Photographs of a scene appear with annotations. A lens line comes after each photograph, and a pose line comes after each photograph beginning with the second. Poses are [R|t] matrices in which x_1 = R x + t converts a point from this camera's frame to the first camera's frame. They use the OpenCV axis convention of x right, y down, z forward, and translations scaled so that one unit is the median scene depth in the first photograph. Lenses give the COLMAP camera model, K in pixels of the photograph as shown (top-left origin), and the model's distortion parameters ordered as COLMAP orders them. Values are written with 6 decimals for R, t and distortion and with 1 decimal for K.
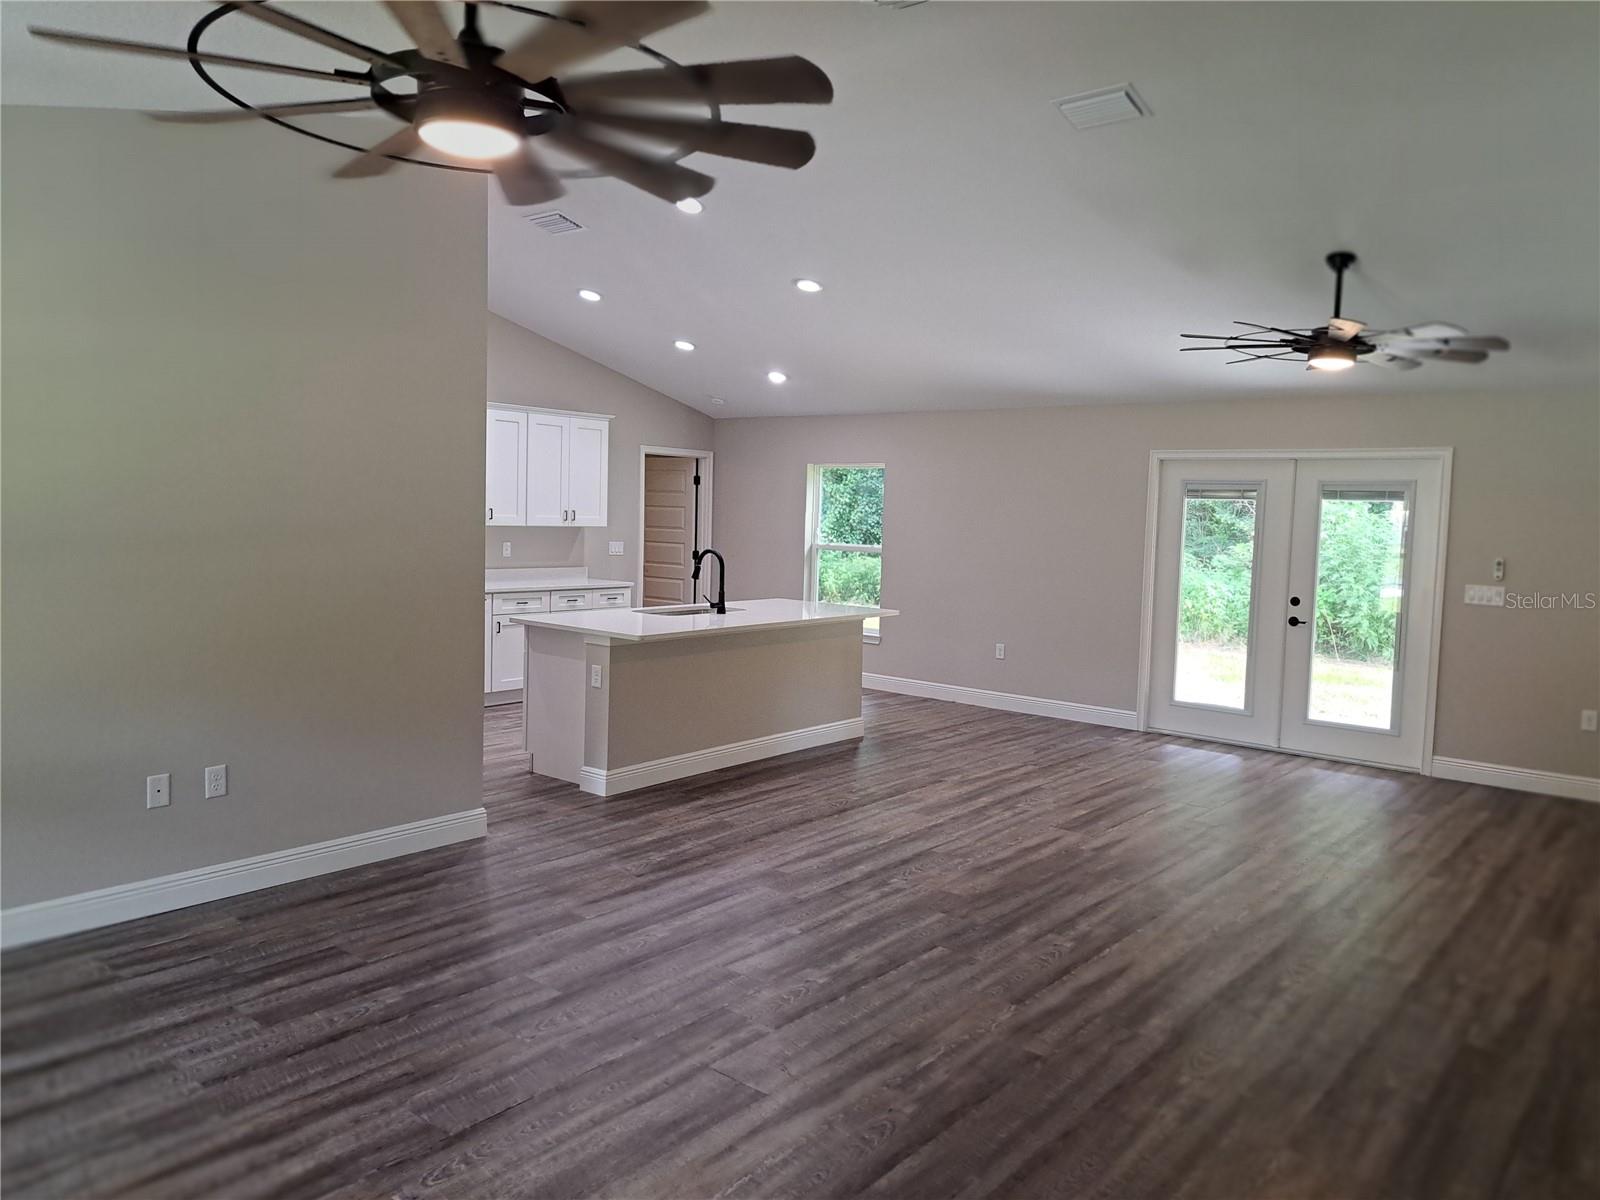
lens RADIAL K [[1136.5, 0, 830.1], [0, 1136.5, 588.8], [0, 0, 1]] dist [0.061887, -0.076938]
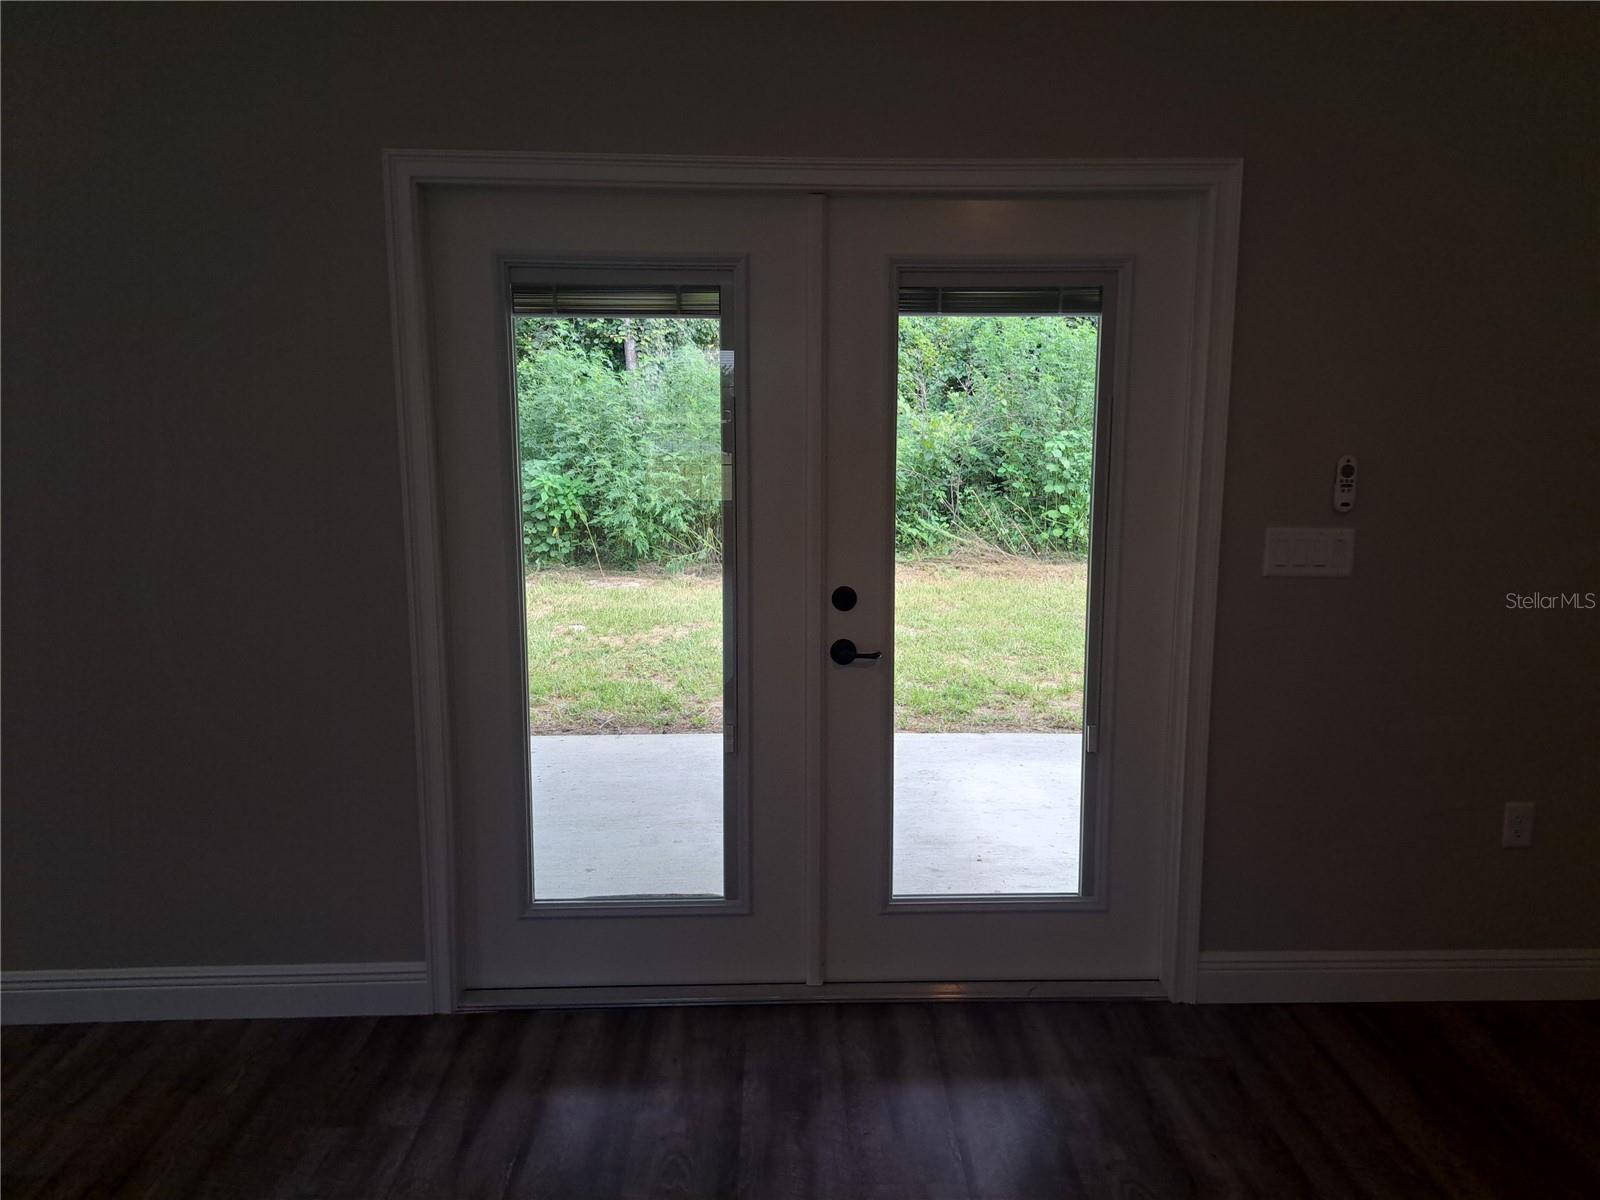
lens RADIAL K [[1124.8, 0, 800.0], [0, 1124.8, 600.0], [0, 0, 1]] dist [0.065812, -0.086396]
pose [[0.766910, -0.144338, 0.625313, 0.205286], [0.064204, 0.986747, 0.149024, -0.051650], [-0.638535, -0.074141, 0.766013, 0.883564]]
